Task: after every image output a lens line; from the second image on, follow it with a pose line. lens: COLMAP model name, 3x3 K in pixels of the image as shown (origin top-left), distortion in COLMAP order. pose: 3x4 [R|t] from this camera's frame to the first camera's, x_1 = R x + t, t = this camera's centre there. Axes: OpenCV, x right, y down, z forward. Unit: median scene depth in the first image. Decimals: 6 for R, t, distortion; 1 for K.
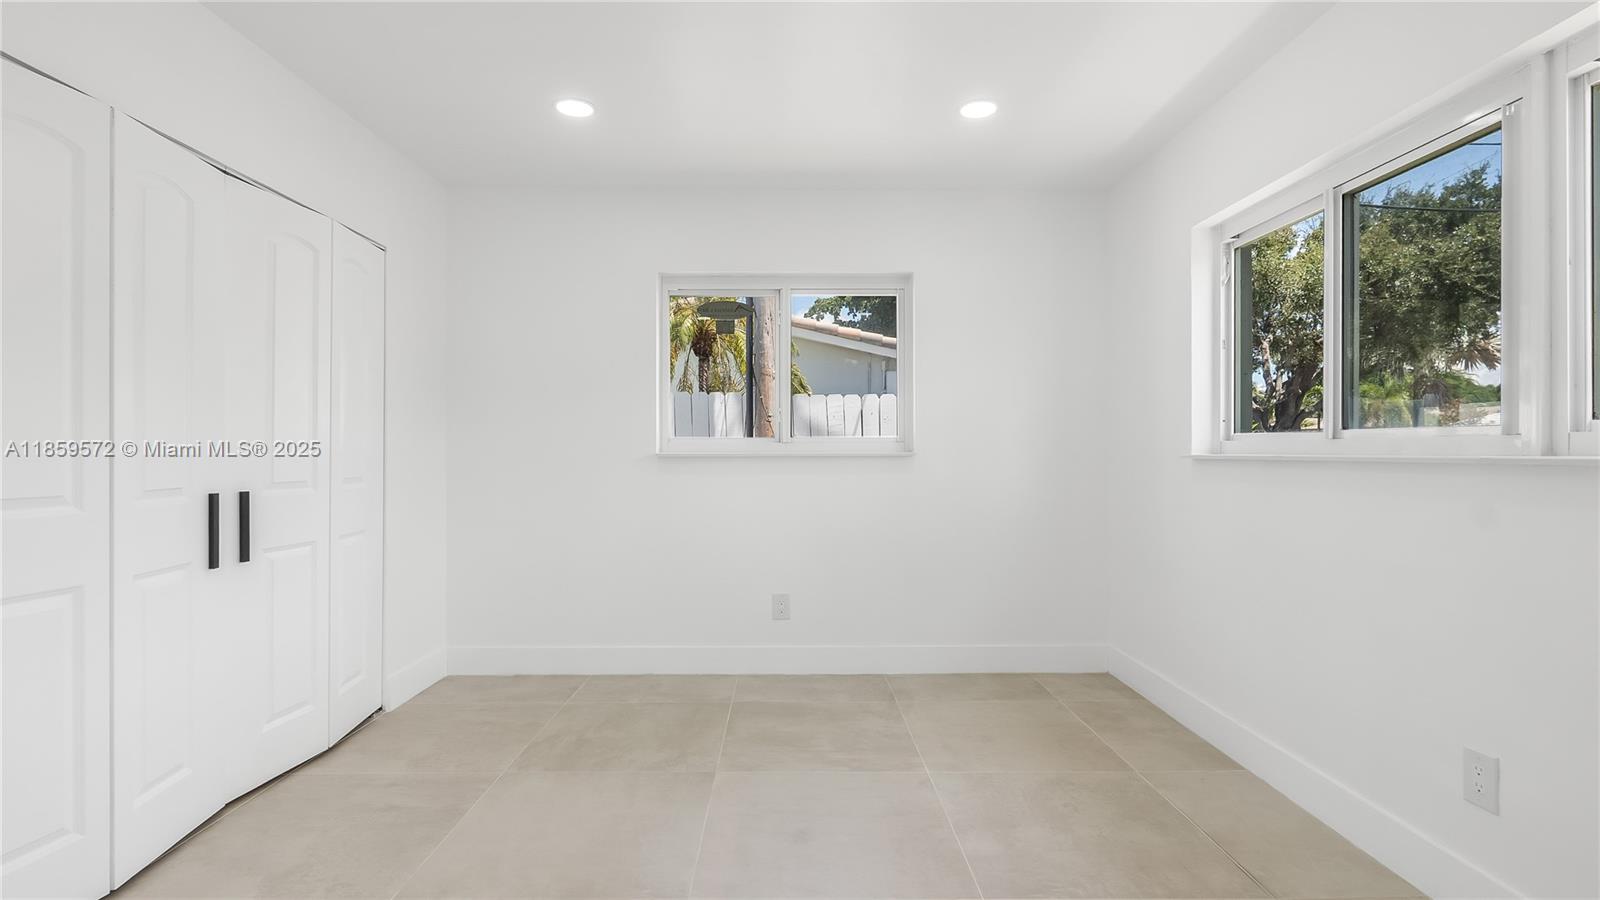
lens RADIAL K [[747.9, 0, 800.0], [0, 747.9, 450.0], [0, 0, 1]] dist [-0.001774, 0.000091]
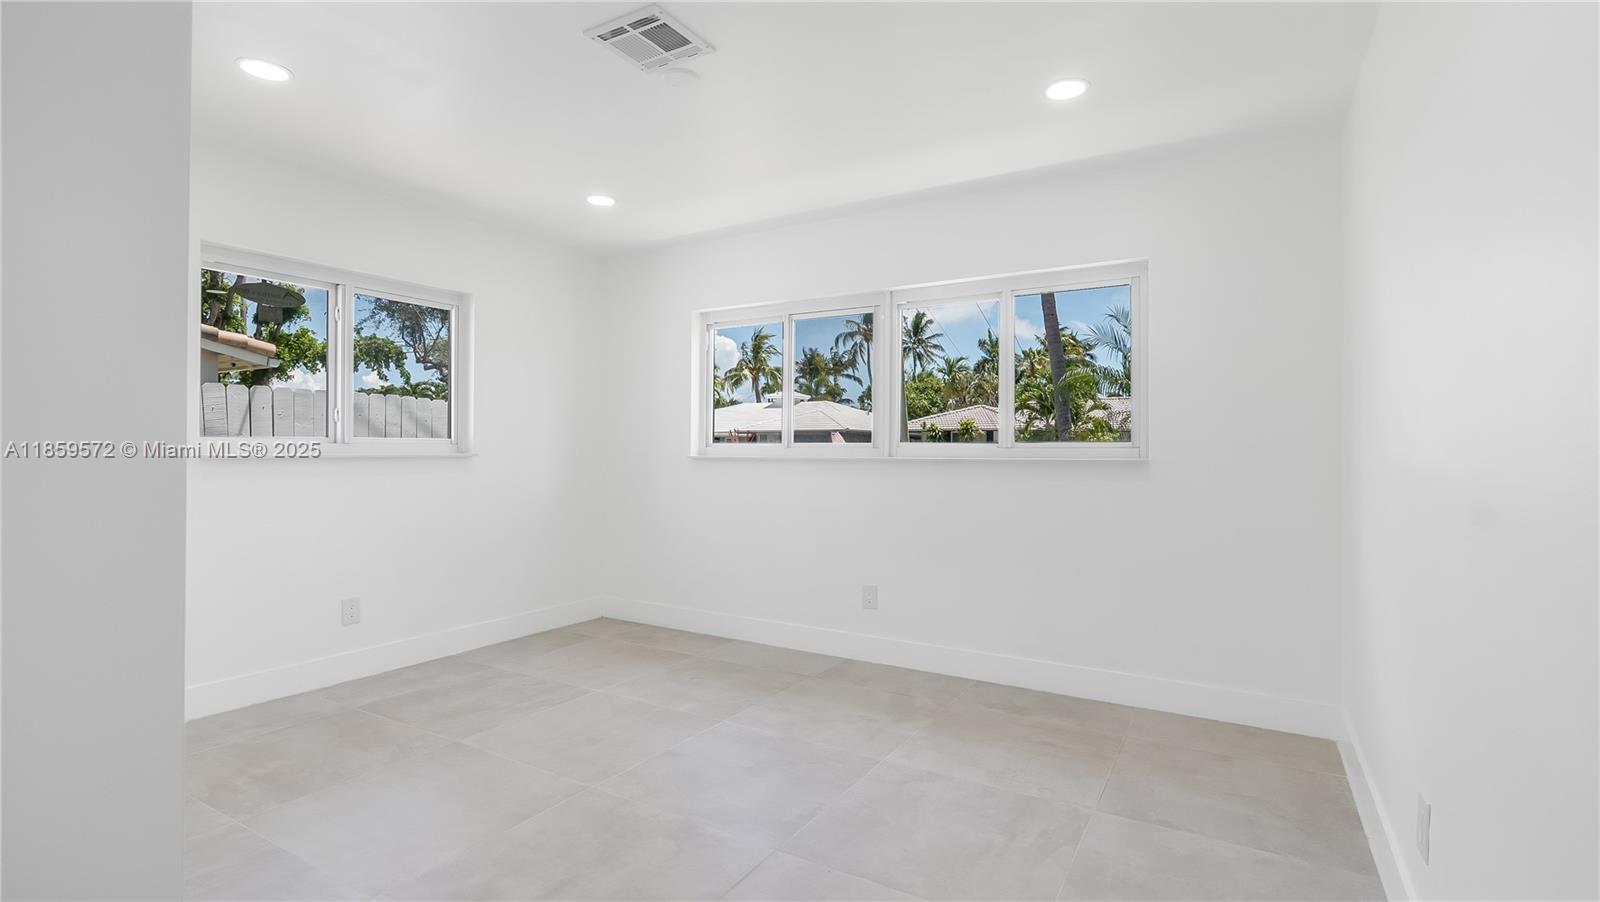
lens RADIAL K [[743.9, 0, 804.8], [0, 743.9, 449.9], [0, 0, 1]] dist [-0.001992, -0.000687]
pose [[0.519261, 0.004479, 0.854604, -0.648358], [-0.007478, 0.999972, -0.000698, -0.006165], [-0.854583, -0.006028, 0.519280, -0.013226]]
